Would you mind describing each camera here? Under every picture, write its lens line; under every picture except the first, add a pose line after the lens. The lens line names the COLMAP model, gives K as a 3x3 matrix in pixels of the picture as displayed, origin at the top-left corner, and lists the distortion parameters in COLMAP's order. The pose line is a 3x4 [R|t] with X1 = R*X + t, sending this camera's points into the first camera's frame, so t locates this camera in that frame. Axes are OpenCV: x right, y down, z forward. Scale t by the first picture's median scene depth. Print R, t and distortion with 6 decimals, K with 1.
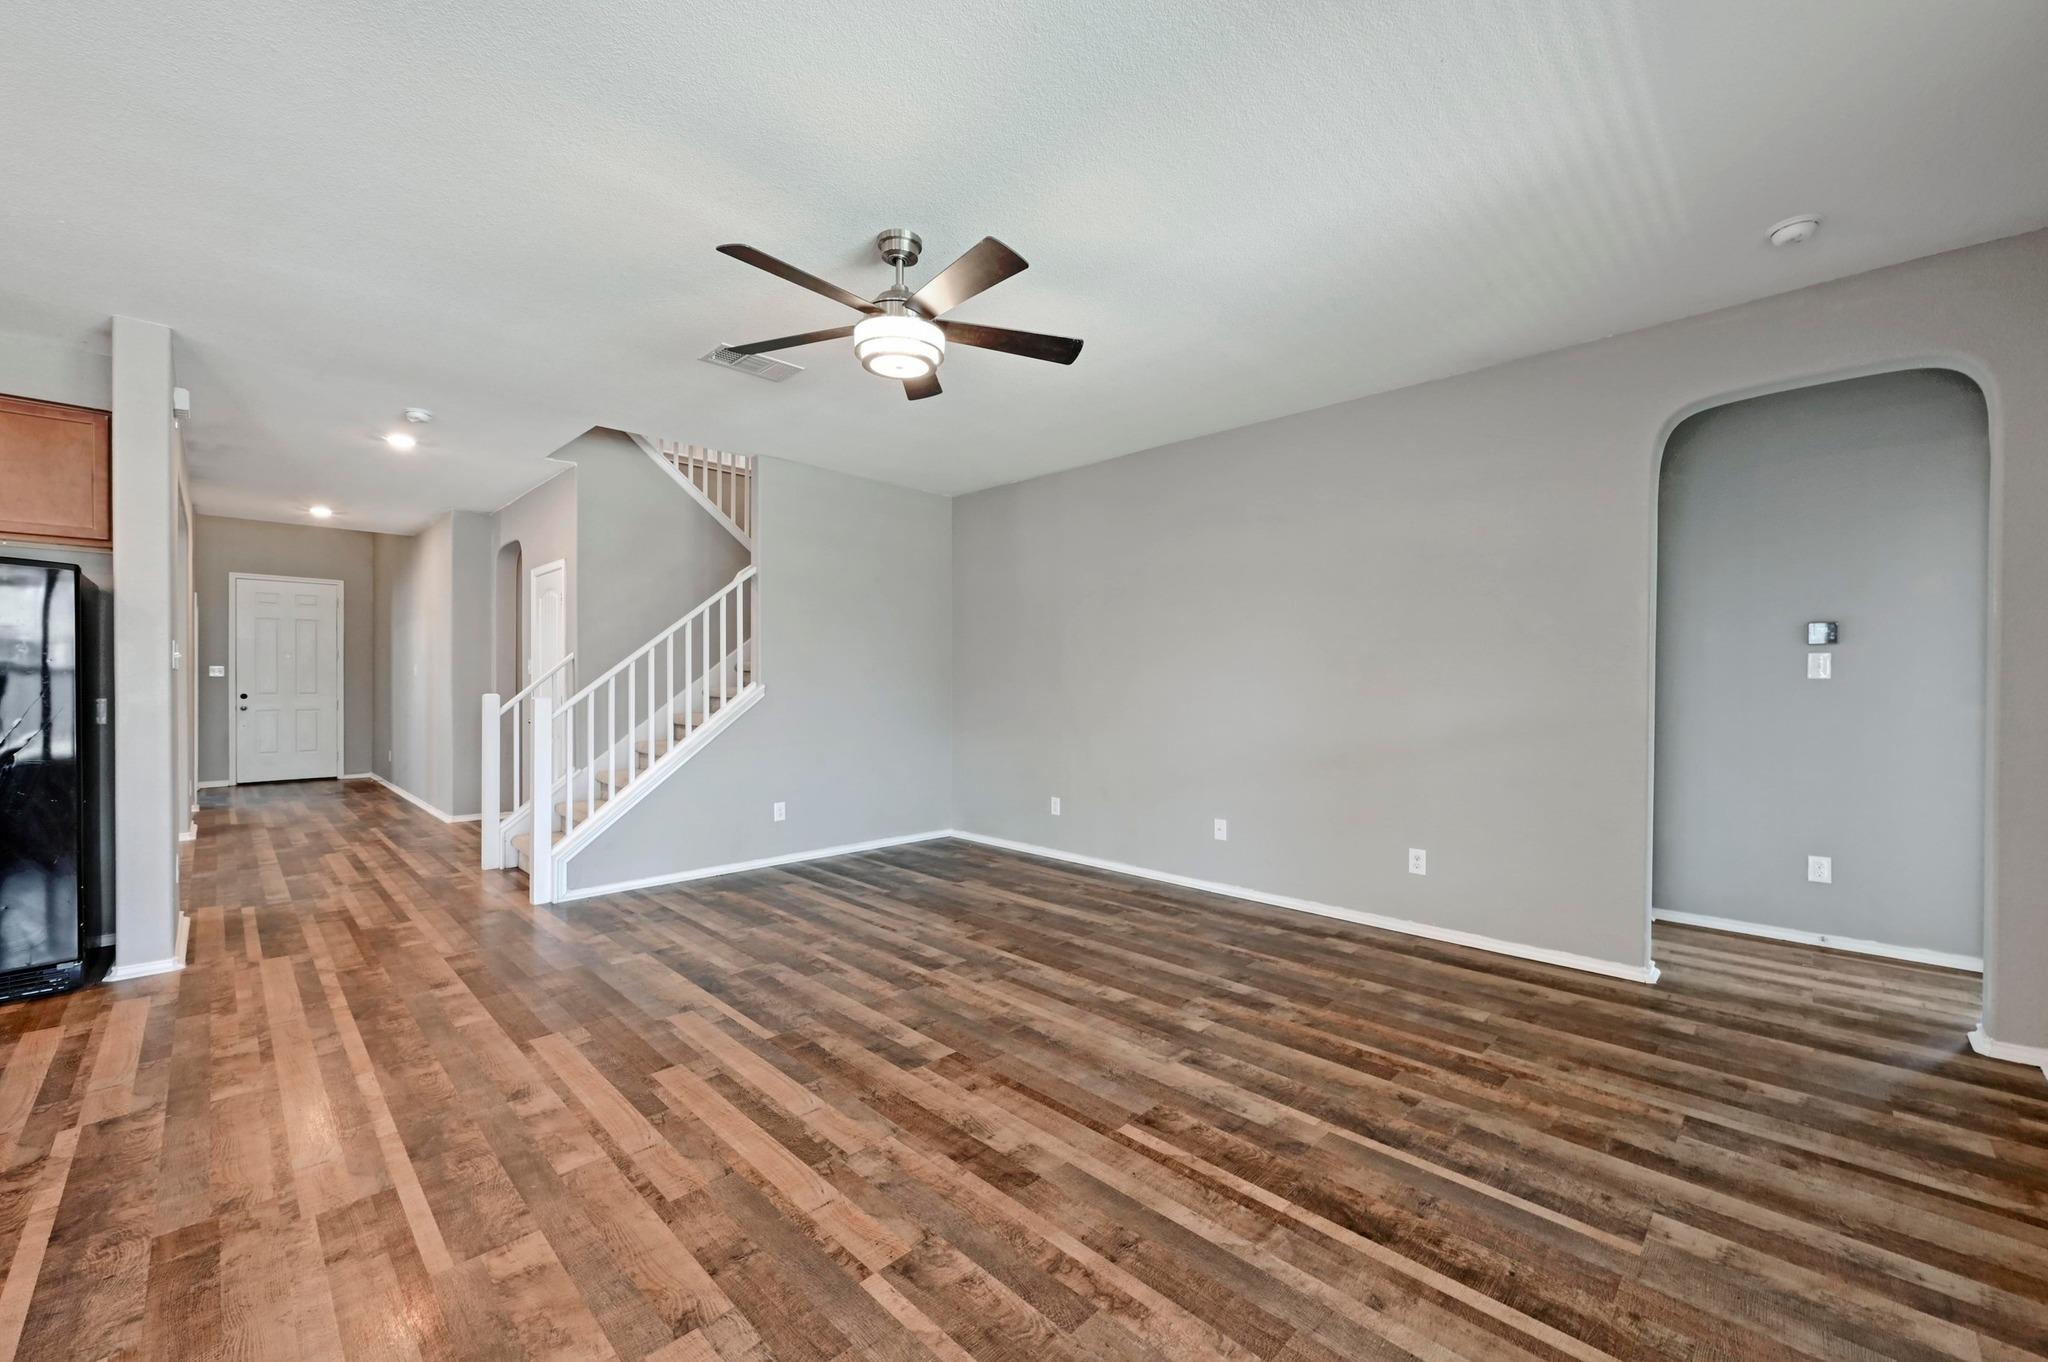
lens RADIAL K [[811.1, 0, 1030.4], [0, 811.1, 687.4], [0, 0, 1]] dist [0.000649, -0.000027]
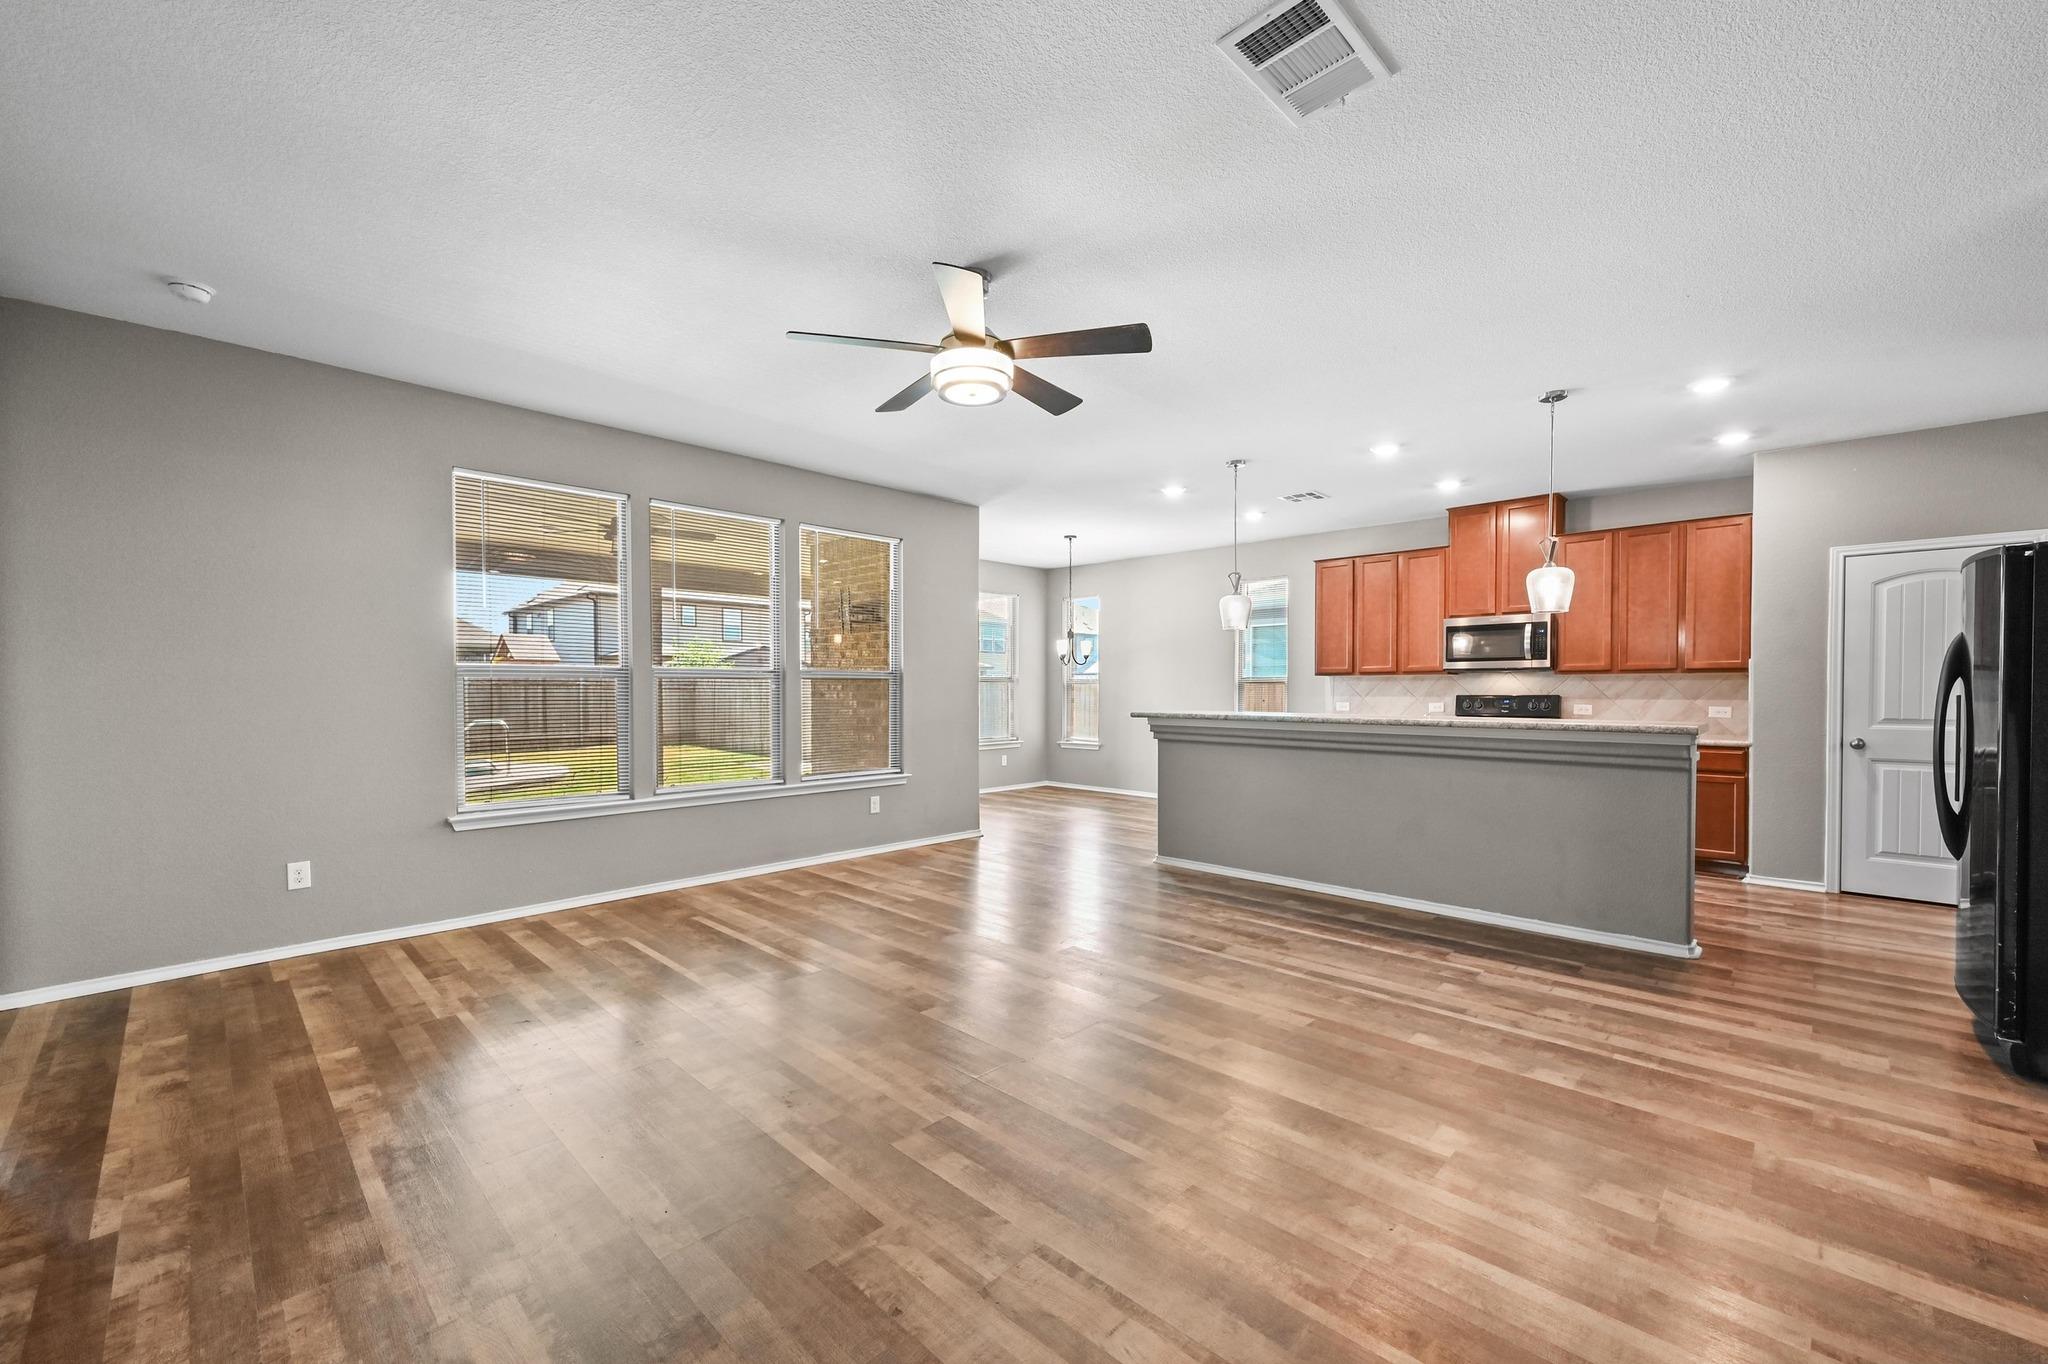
lens RADIAL K [[807.4, 0, 1026.0], [0, 807.4, 704.3], [0, 0, 1]] dist [-0.000677, 0.000180]
pose [[-0.999968, -0.002577, -0.007615, -0.202278], [-0.002758, 0.999711, 0.023892, -0.008488], [0.007551, 0.023912, -0.999686, 1.859650]]
